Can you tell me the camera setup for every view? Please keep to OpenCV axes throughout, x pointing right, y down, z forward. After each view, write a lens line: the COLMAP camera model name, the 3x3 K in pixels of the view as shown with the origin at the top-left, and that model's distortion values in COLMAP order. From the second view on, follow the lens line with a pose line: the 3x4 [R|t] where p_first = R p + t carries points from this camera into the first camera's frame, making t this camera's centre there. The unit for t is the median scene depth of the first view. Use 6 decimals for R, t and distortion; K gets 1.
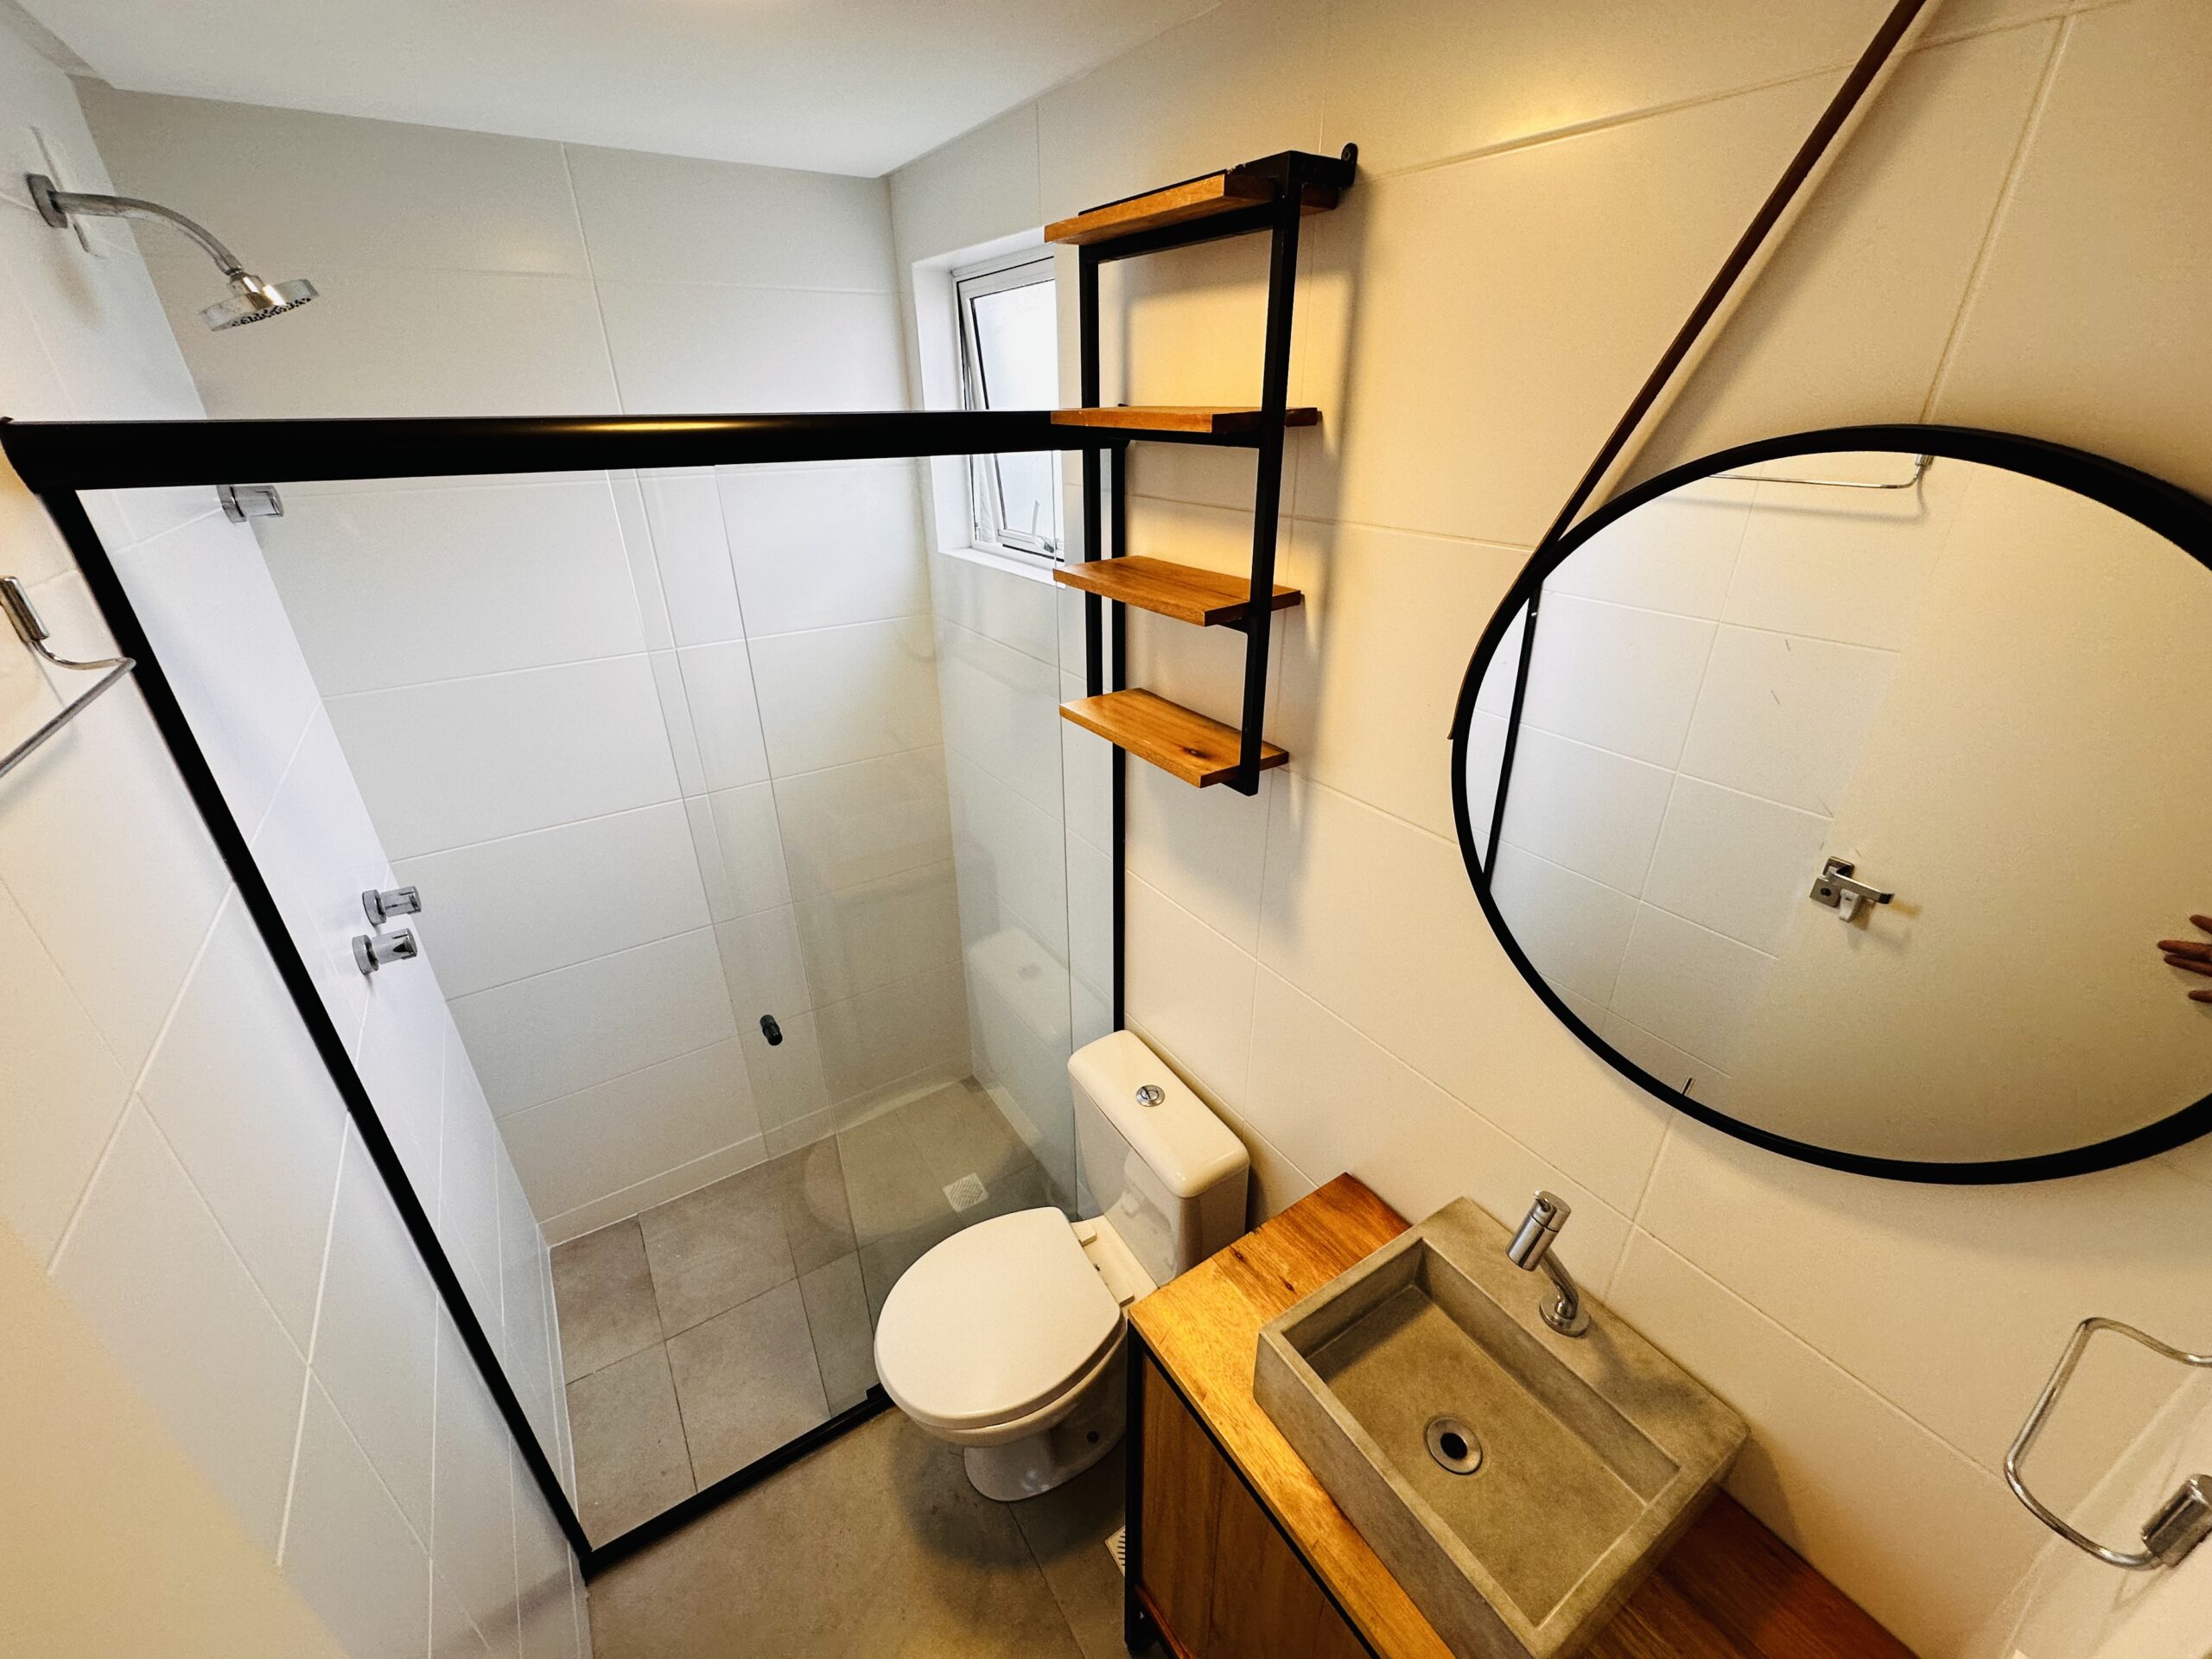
lens RADIAL K [[883.4, 0, 1101.1], [0, 883.4, 829.6], [0, 0, 1]] dist [-0.005132, 0.001435]
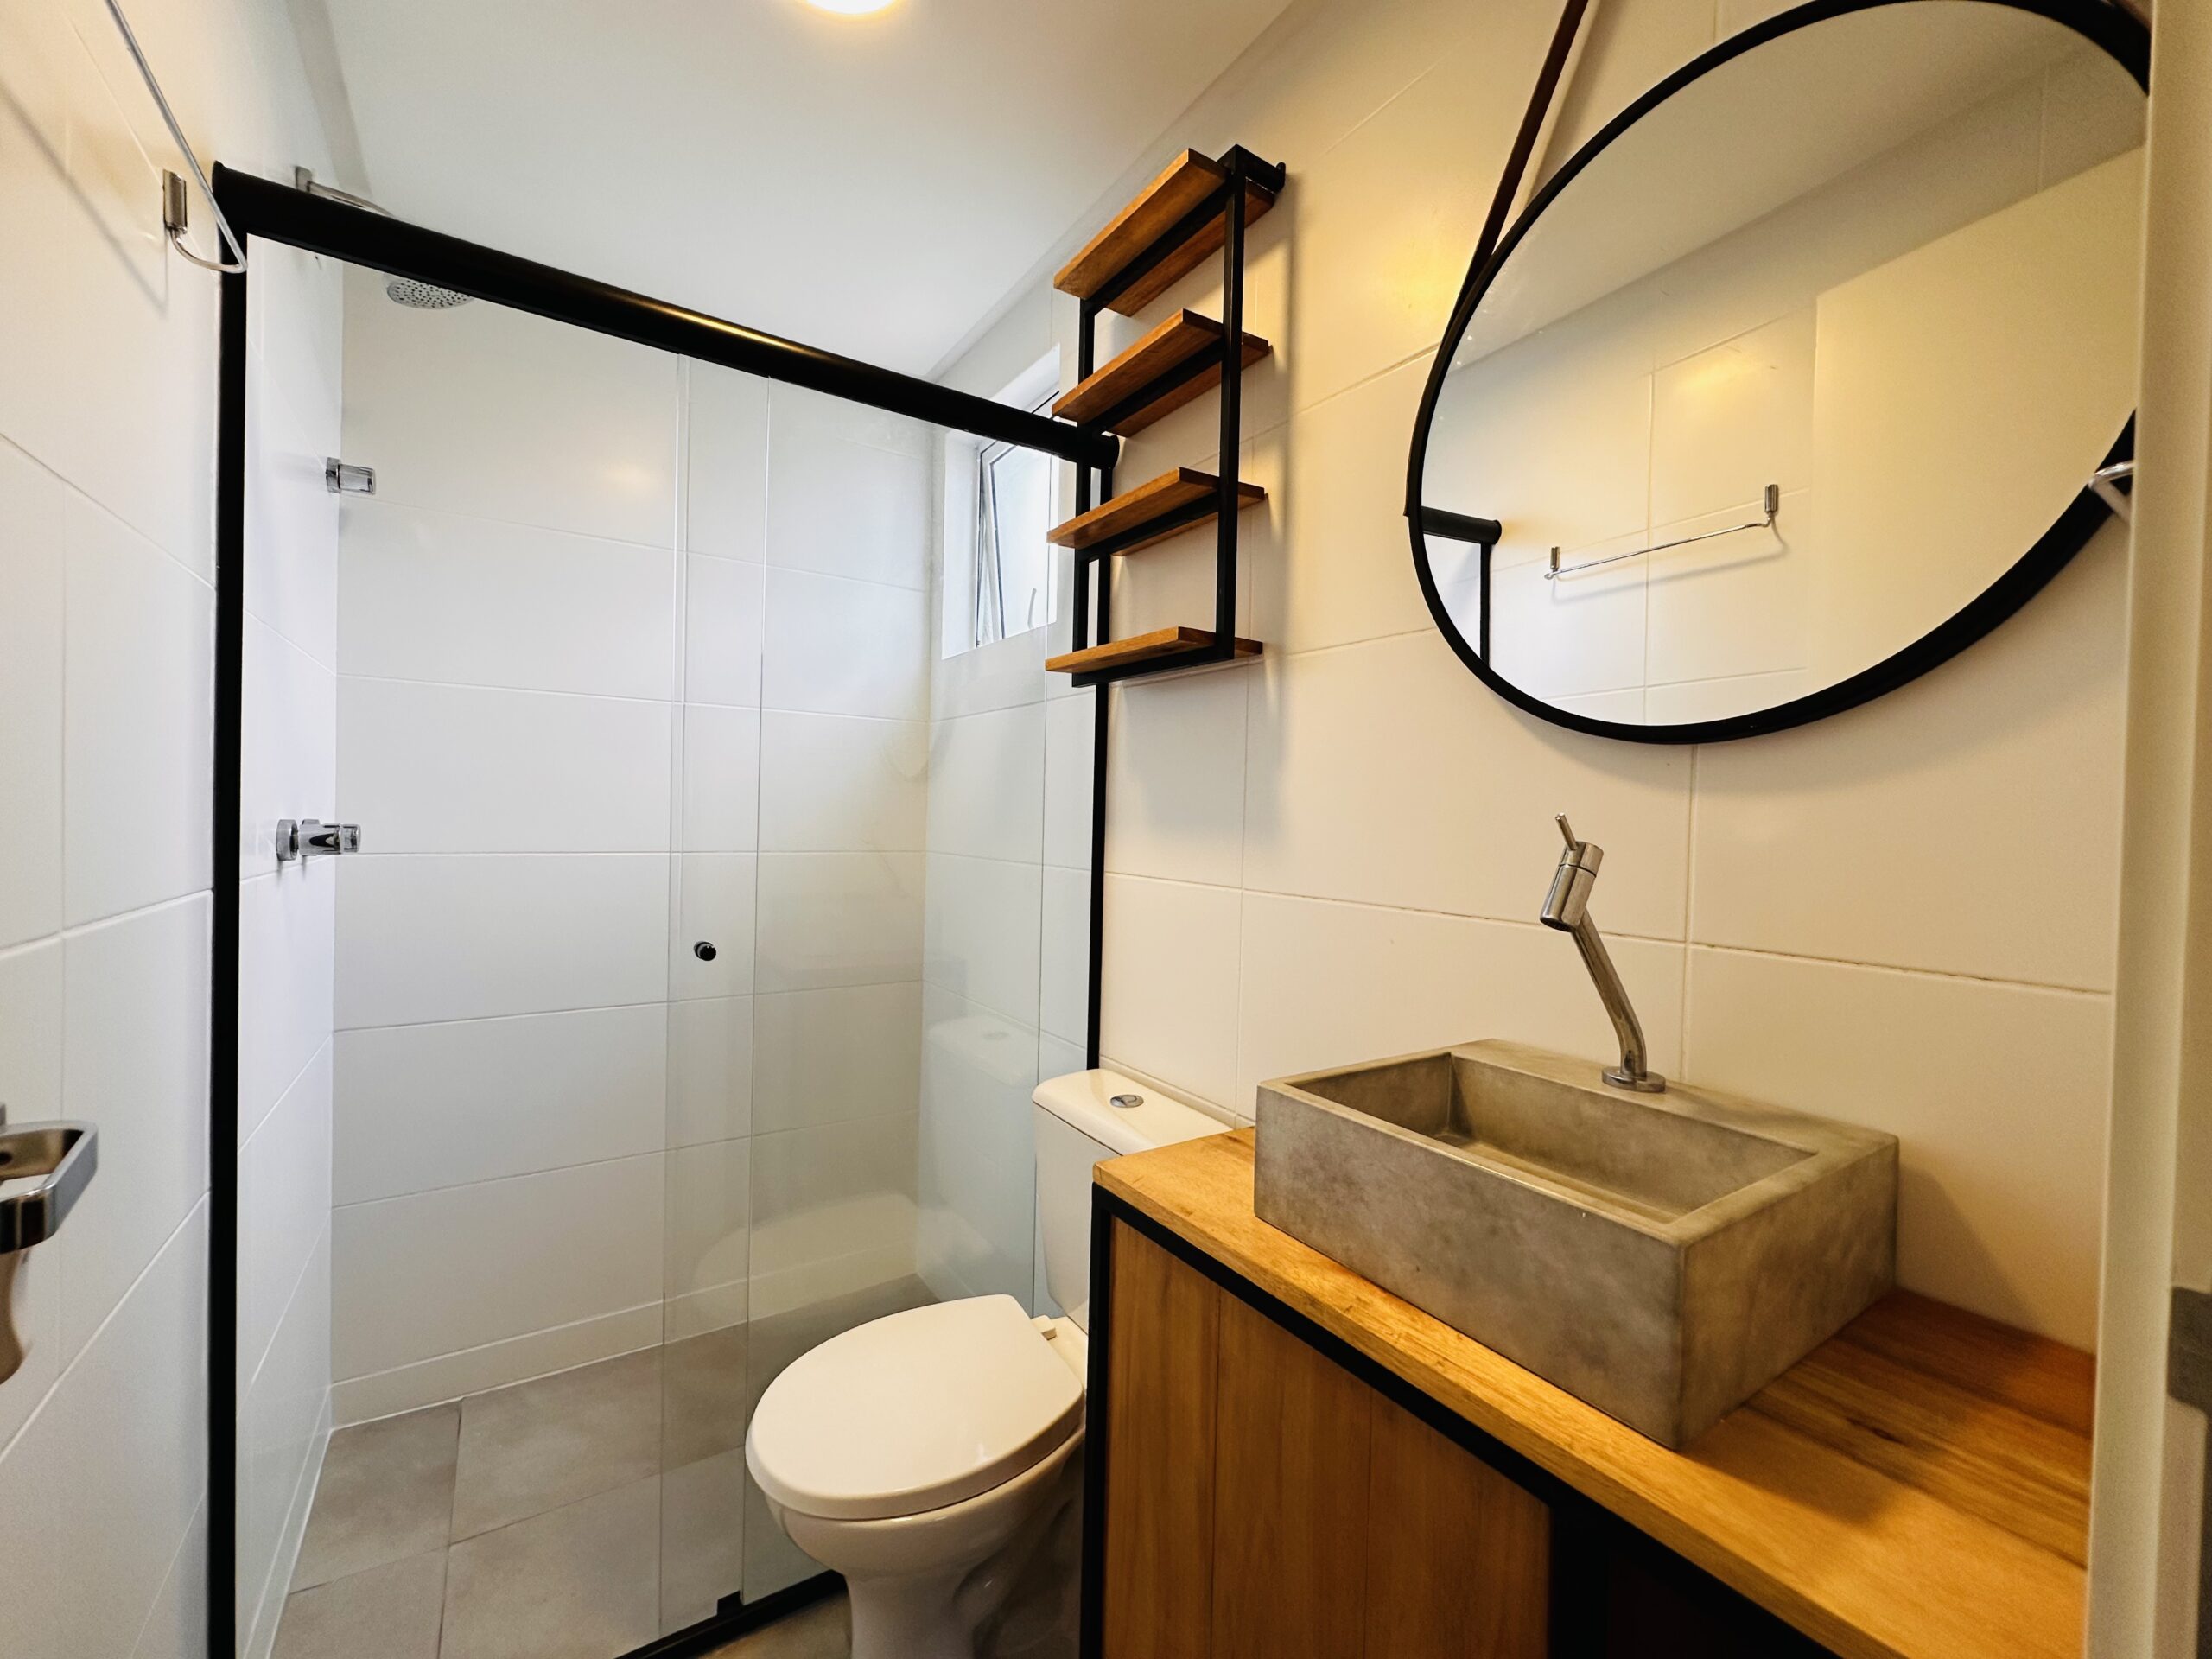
lens RADIAL K [[883.4, 0, 1101.1], [0, 883.4, 825.2], [0, 0, 1]] dist [-0.005132, 0.001435]
pose [[0.999410, 0.033039, 0.009405, 0.016007], [-0.025926, 0.905074, -0.424463, 0.493213], [-0.022536, 0.423968, 0.905397, 0.128040]]
